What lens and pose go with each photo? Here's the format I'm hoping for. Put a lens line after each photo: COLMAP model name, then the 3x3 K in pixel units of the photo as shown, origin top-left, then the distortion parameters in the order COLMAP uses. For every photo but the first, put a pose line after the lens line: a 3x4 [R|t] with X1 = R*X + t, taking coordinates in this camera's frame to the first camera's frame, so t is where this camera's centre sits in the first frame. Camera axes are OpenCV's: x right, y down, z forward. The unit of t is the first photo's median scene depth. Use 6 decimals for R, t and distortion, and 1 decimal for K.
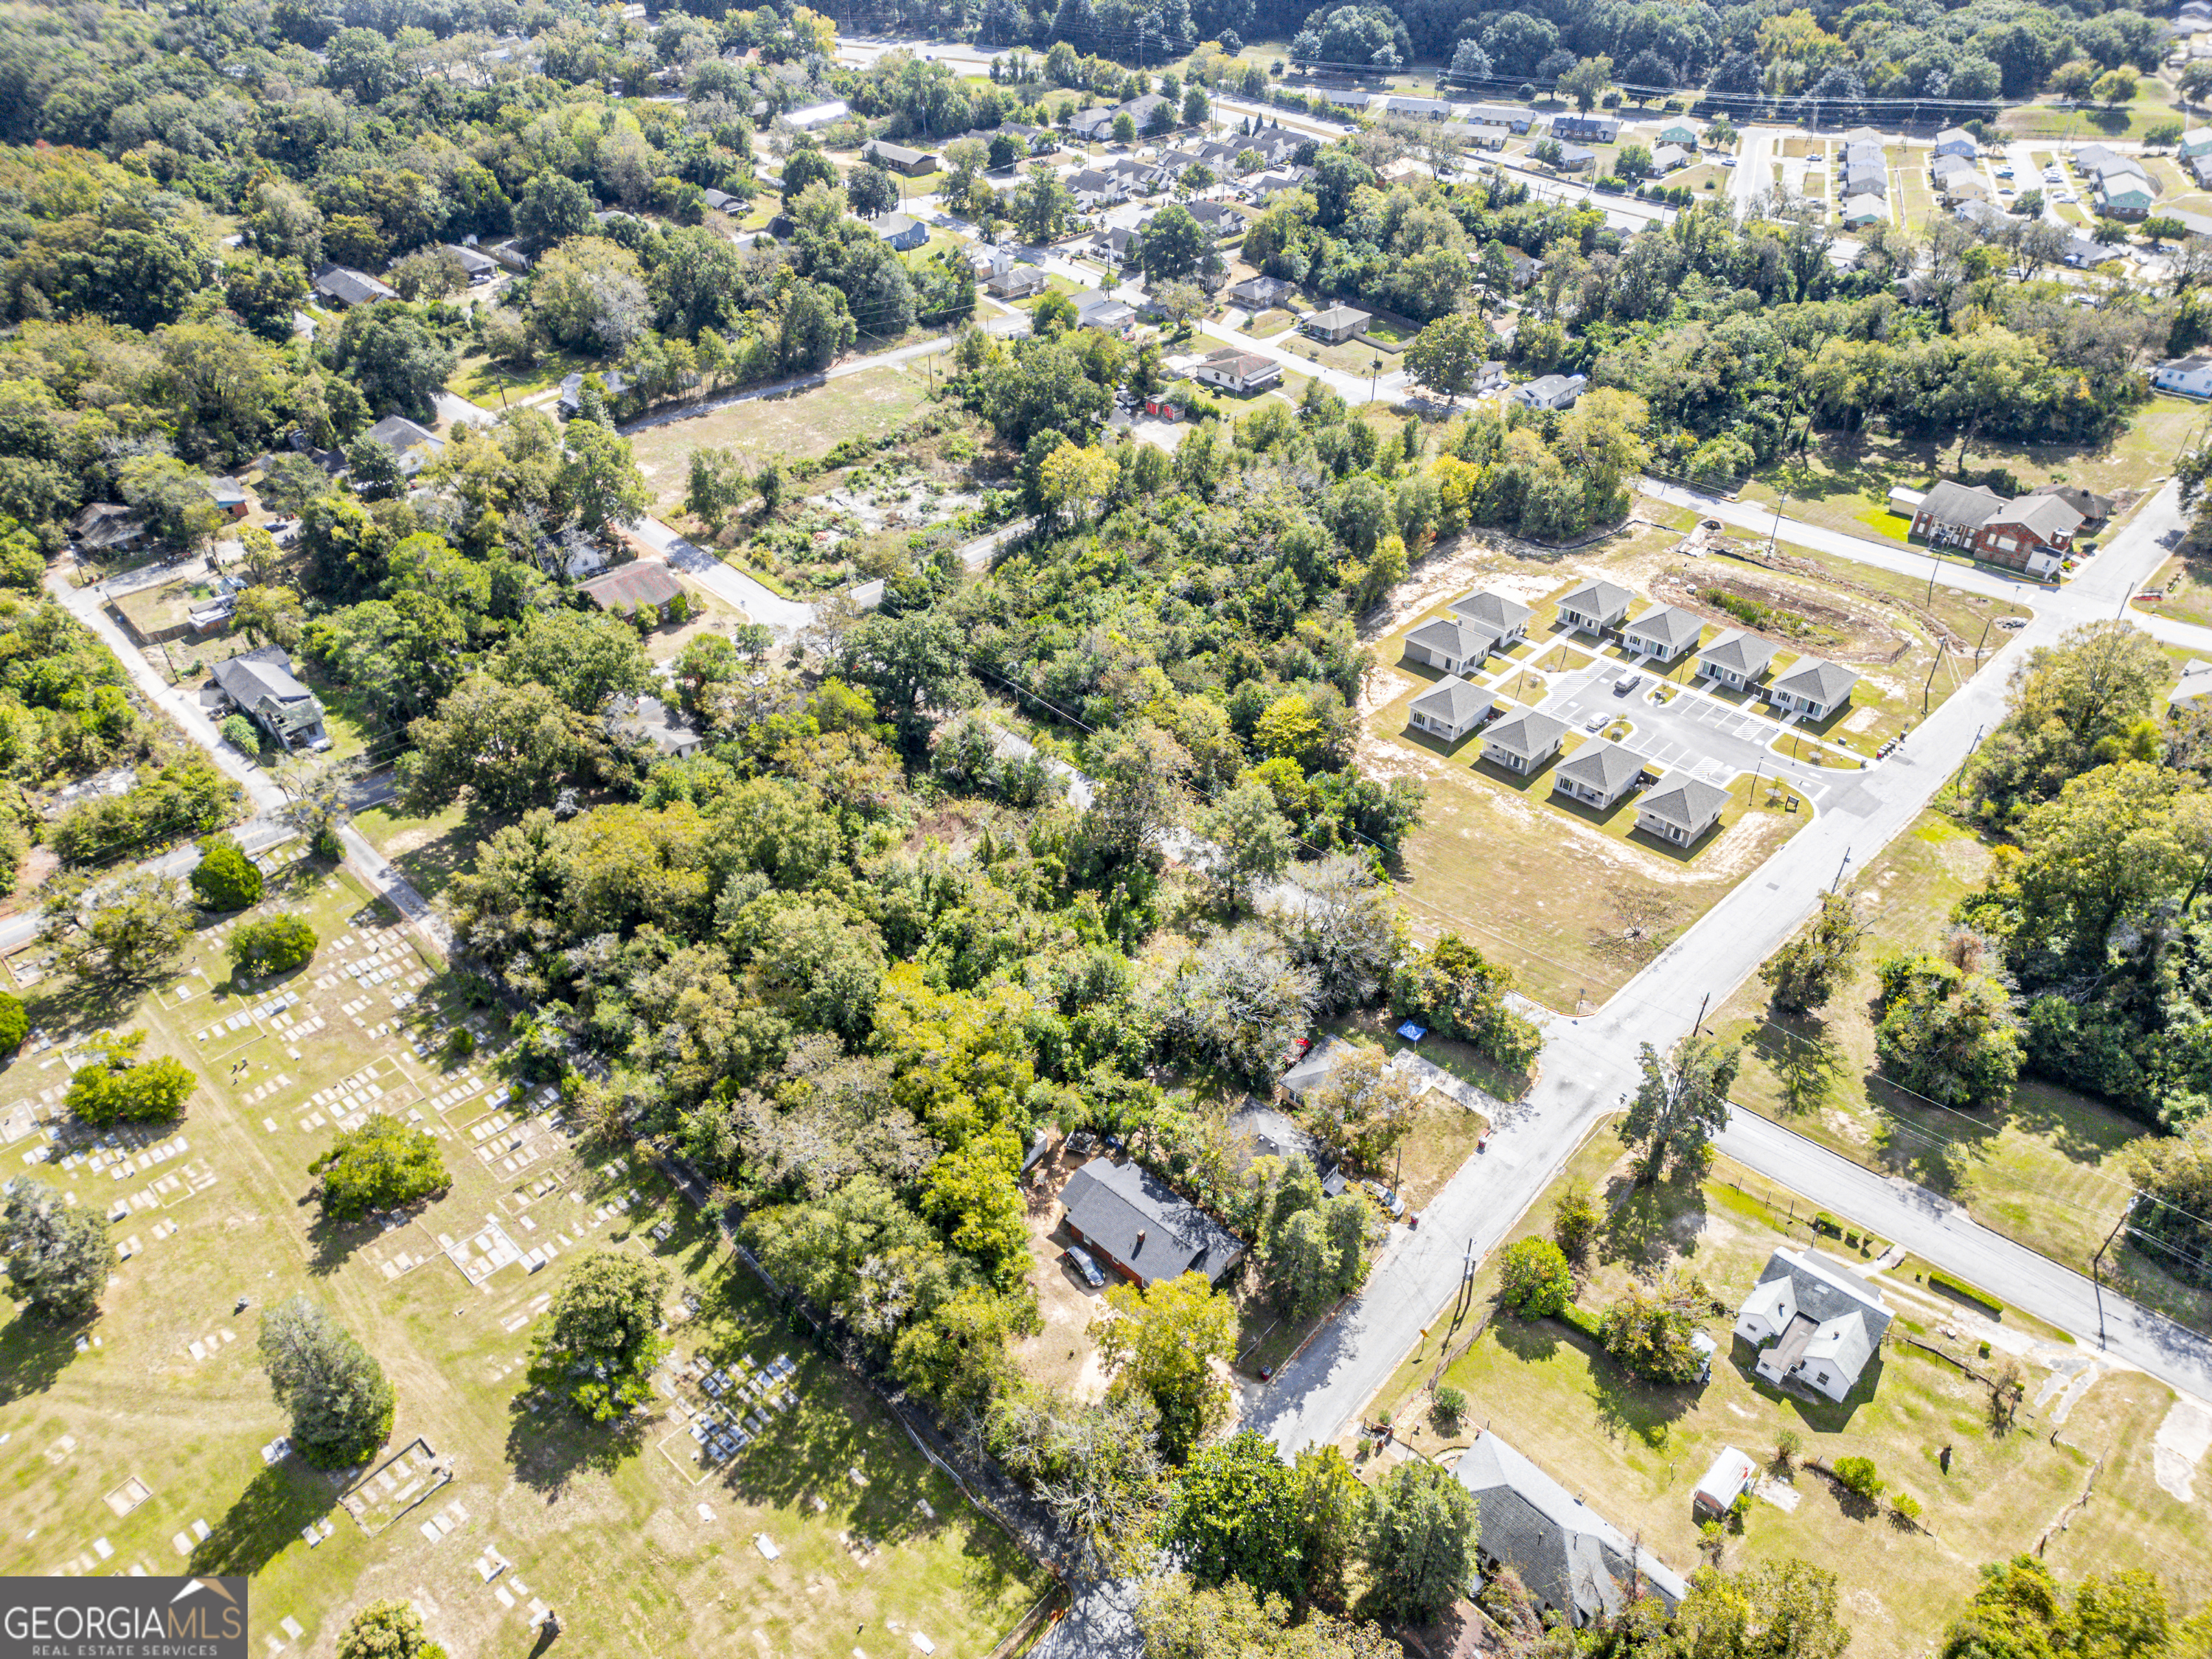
lens RADIAL K [[1541.8, 0, 1094.9], [0, 1541.8, 824.2], [0, 0, 1]] dist [0.077670, -0.072730]
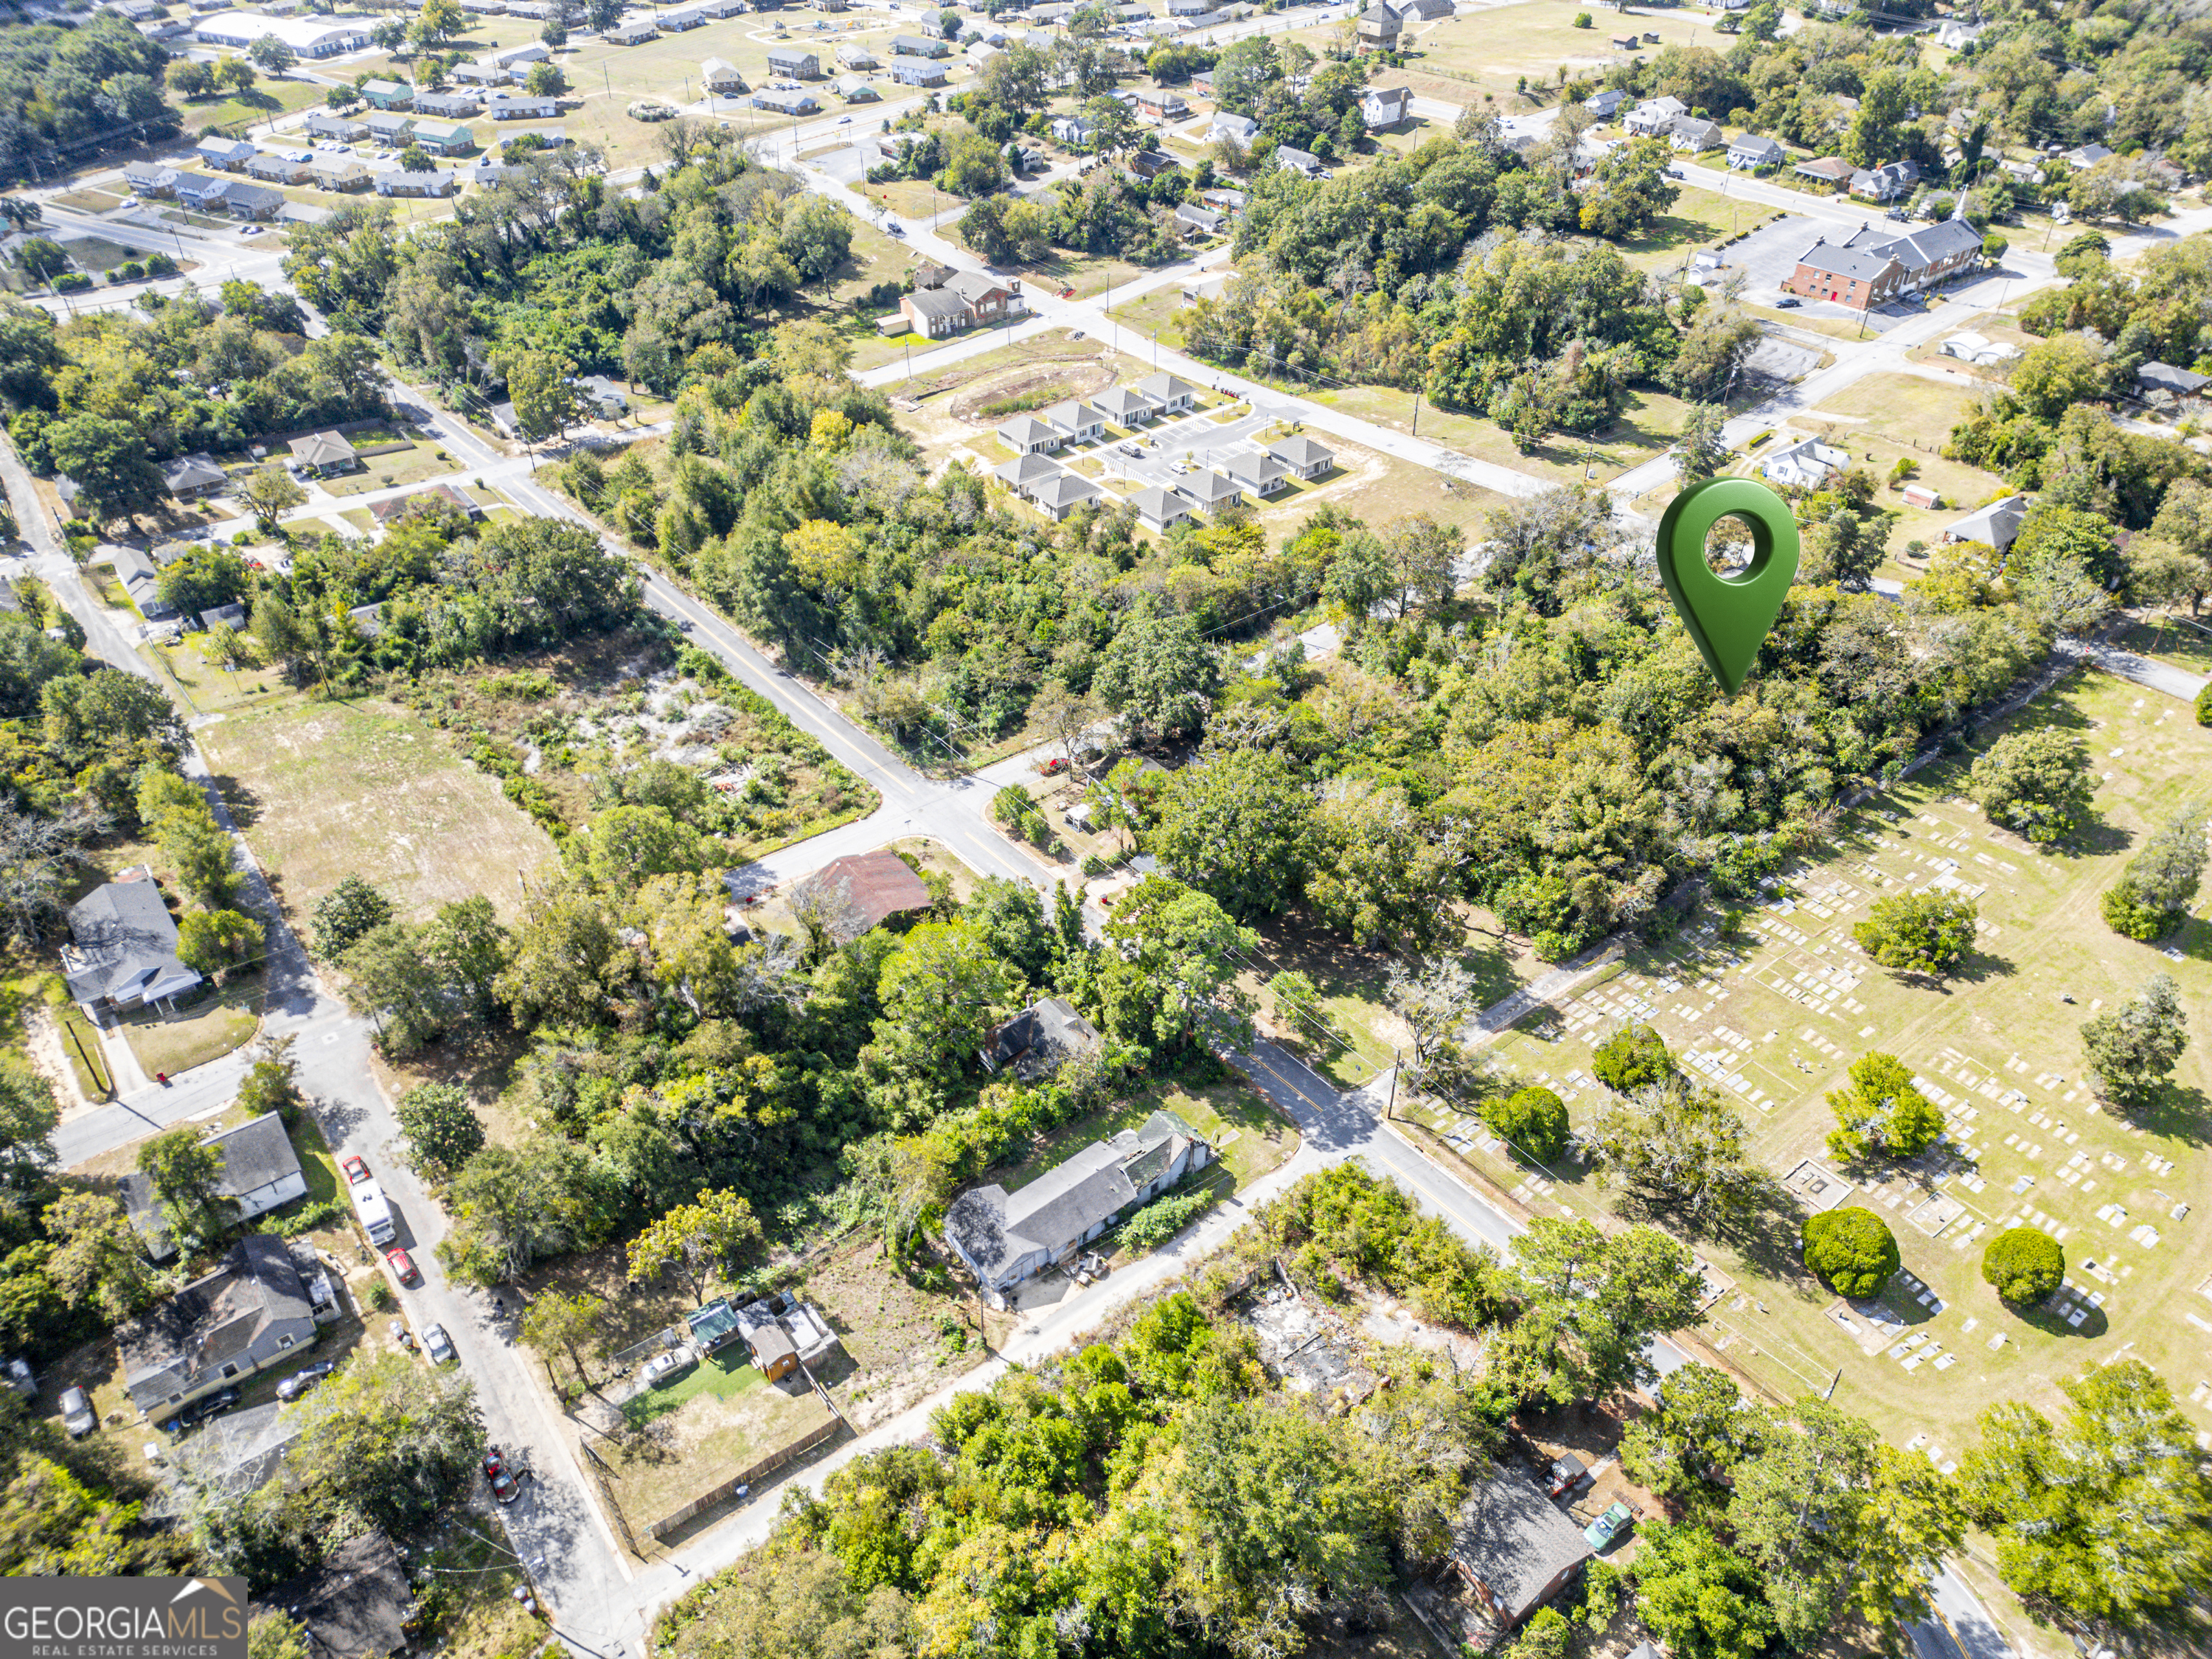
lens RADIAL K [[1541.8, 0, 1094.9], [0, 1541.8, 824.2], [0, 0, 1]] dist [0.077670, -0.072730]
pose [[0.140107, -0.597290, 0.789693, -0.838509], [0.604110, 0.683476, 0.409771, -0.407843], [-0.784488, 0.419650, 0.456588, 0.534998]]
